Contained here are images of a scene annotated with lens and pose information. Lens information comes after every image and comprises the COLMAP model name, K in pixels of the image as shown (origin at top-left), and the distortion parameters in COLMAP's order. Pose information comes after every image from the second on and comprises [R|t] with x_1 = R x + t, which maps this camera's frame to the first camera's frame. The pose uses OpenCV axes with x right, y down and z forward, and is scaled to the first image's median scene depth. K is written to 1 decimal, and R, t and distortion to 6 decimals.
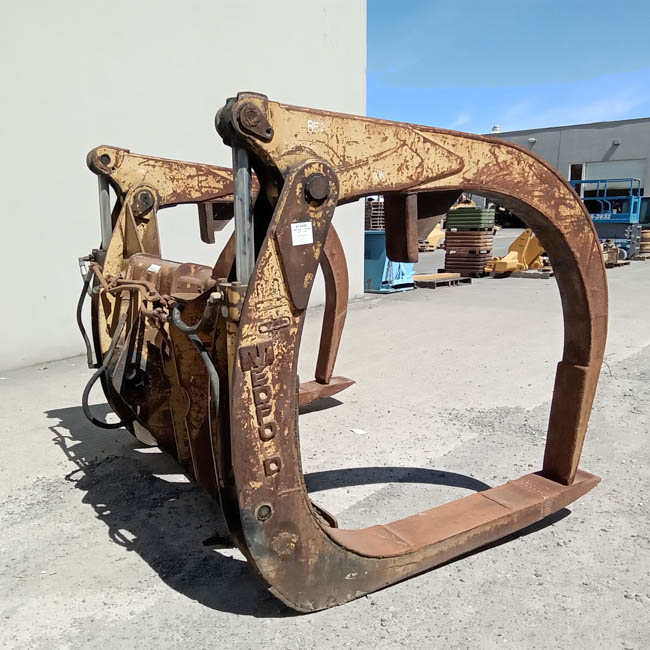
lens RADIAL K [[675.3, 0, 275.9], [0, 675.3, 379.4], [0, 0, 1]] dist [0.068494, 0.000000]
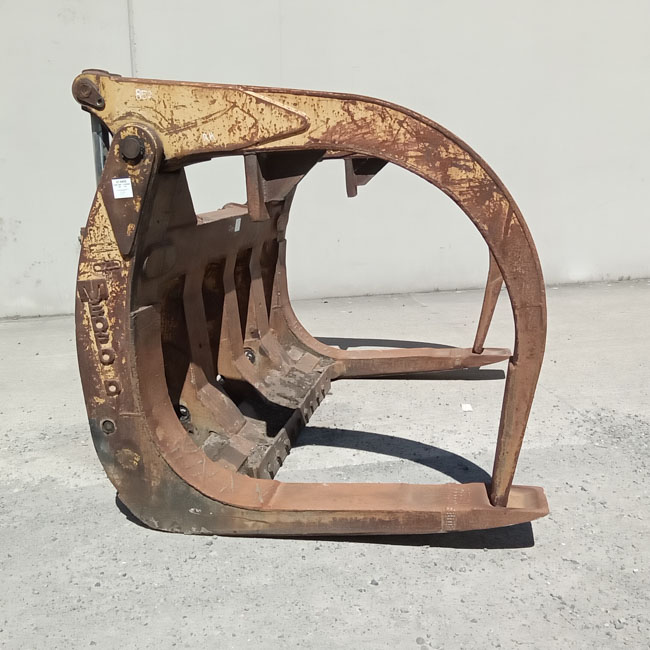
lens RADIAL K [[670.4, 0, 322.5], [0, 670.4, 324.8], [0, 0, 1]] dist [0.064382, 0.000000]
pose [[0.785098, 0.149696, -0.601009, 0.936042], [-0.153084, 0.987147, 0.045900, -0.084845], [0.600155, 0.055969, 0.797923, 0.281456]]
